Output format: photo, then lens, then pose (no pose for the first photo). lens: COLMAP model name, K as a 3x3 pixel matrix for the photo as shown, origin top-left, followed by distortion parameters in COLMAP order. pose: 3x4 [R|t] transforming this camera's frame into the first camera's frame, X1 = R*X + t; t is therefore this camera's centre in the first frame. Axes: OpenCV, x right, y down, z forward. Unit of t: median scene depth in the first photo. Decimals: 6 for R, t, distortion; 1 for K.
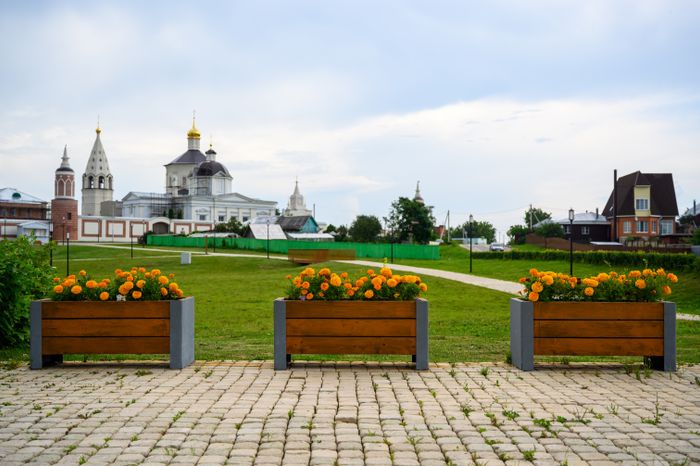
lens RADIAL K [[764.0, 0, 350.0], [0, 764.0, 233.0], [0, 0, 1]] dist [0.010878, 0.016365]
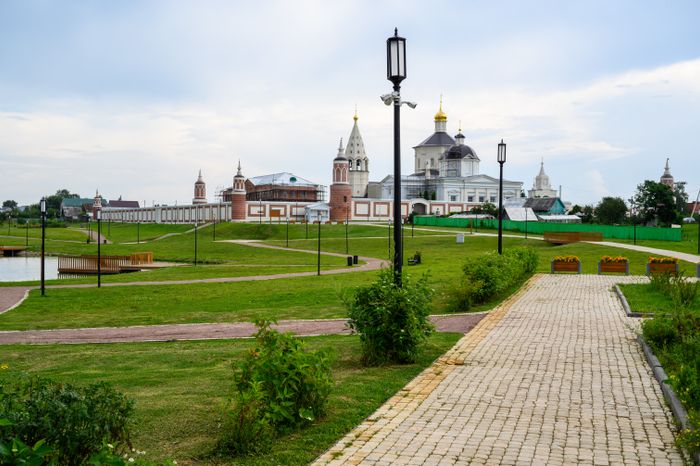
lens RADIAL K [[822.6, 0, 350.0], [0, 822.6, 233.0], [0, 0, 1]] dist [0.023330, 0.002758]
pose [[0.959796, 0.008304, -0.280576, -0.005766], [0.001275, 0.999423, 0.033943, -0.011528], [0.280696, -0.032936, 0.959231, -0.185801]]
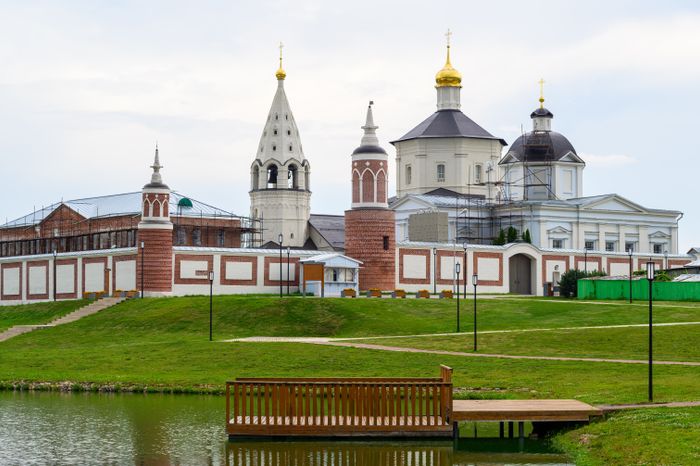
lens RADIAL K [[1551.7, 0, 350.0], [0, 1551.7, 233.0], [0, 0, 1]] dist [-0.044320, -0.034792]
pose [[0.998358, -0.007864, -0.056739, -0.300807], [0.006164, 0.999529, -0.030074, 0.001945], [0.056949, 0.029674, 0.997936, -0.015513]]
